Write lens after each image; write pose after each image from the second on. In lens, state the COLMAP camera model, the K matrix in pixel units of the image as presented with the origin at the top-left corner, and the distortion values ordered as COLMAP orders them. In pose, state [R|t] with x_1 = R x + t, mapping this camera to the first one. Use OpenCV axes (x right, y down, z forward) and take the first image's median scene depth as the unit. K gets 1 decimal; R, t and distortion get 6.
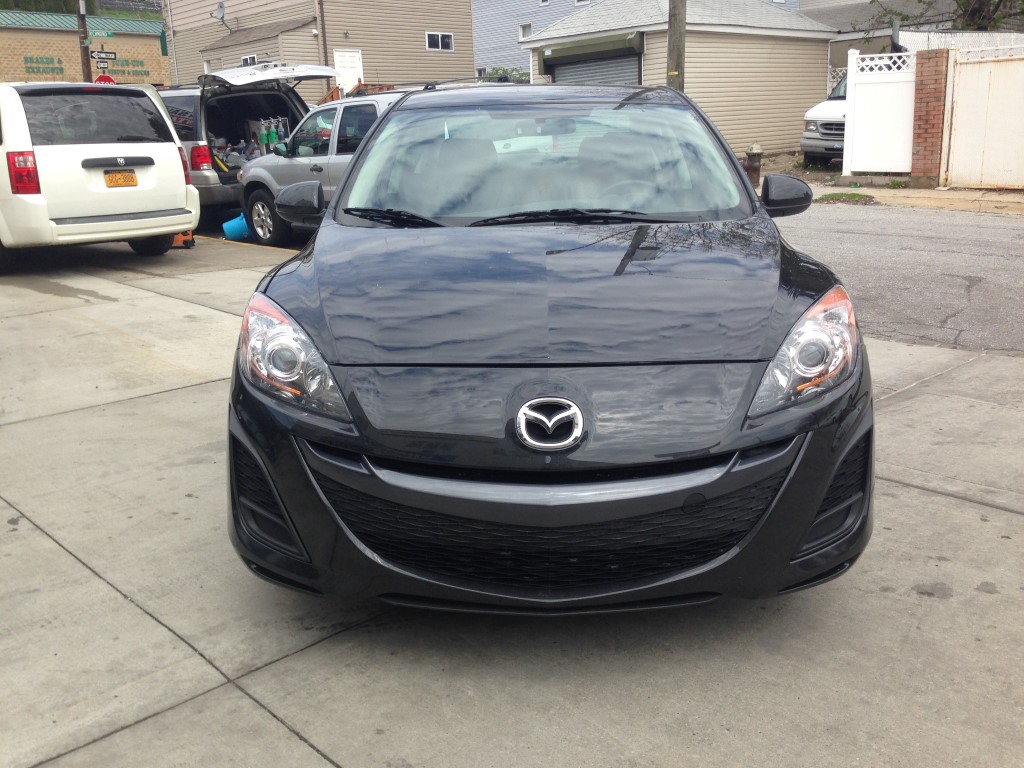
lens RADIAL K [[922.7, 0, 512.0], [0, 922.7, 384.0], [0, 0, 1]] dist [0.155798, -0.275049]
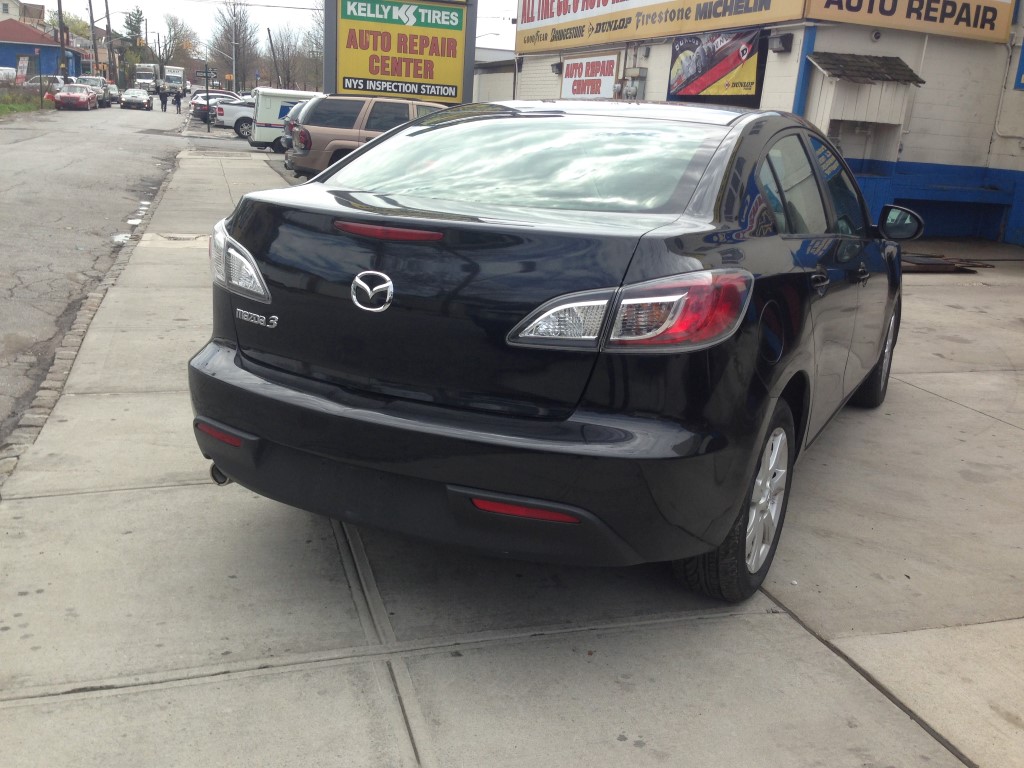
lens RADIAL K [[923.4, 0, 519.9], [0, 923.4, 382.5], [0, 0, 1]] dist [0.145921, -0.253427]
pose [[-0.897743, -0.140350, 0.417564, -0.294720], [0.079174, 0.881047, 0.466356, -0.561861], [-0.433347, 0.451728, -0.779841, 2.052158]]
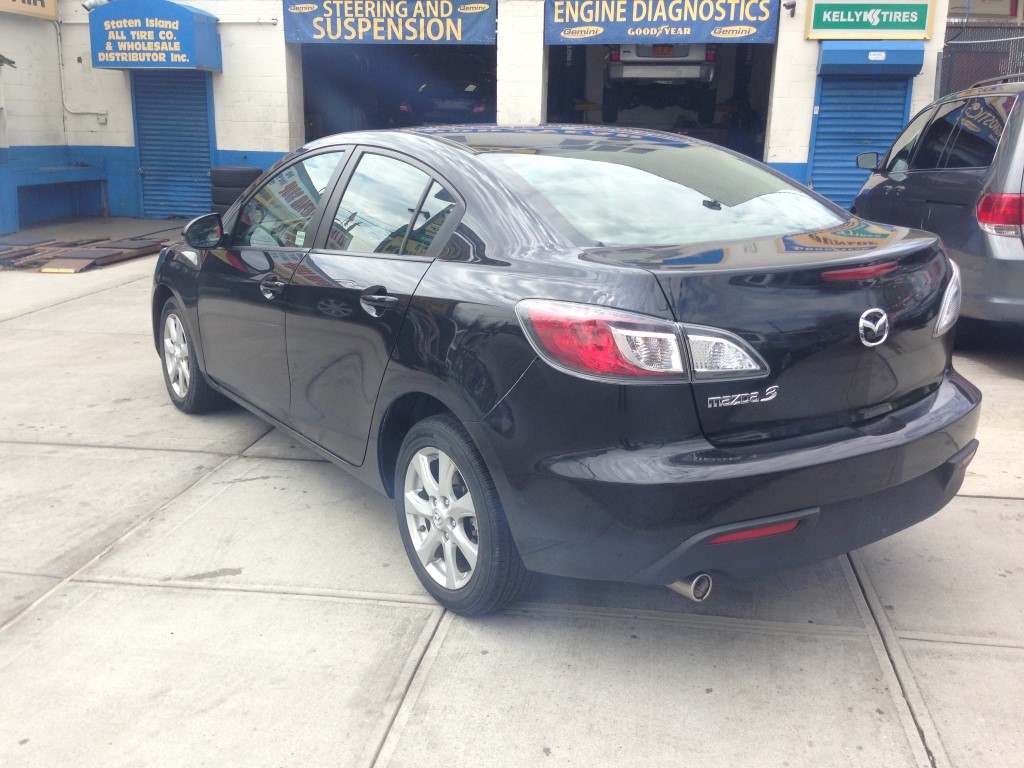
lens RADIAL K [[922.7, 0, 512.0], [0, 922.7, 384.0], [0, 0, 1]] dist [0.155798, -0.275049]
pose [[-0.799540, 0.182375, -0.572255, 0.626521], [-0.135275, 0.873623, 0.467422, -0.580731], [0.585181, 0.451134, -0.673826, 1.914235]]
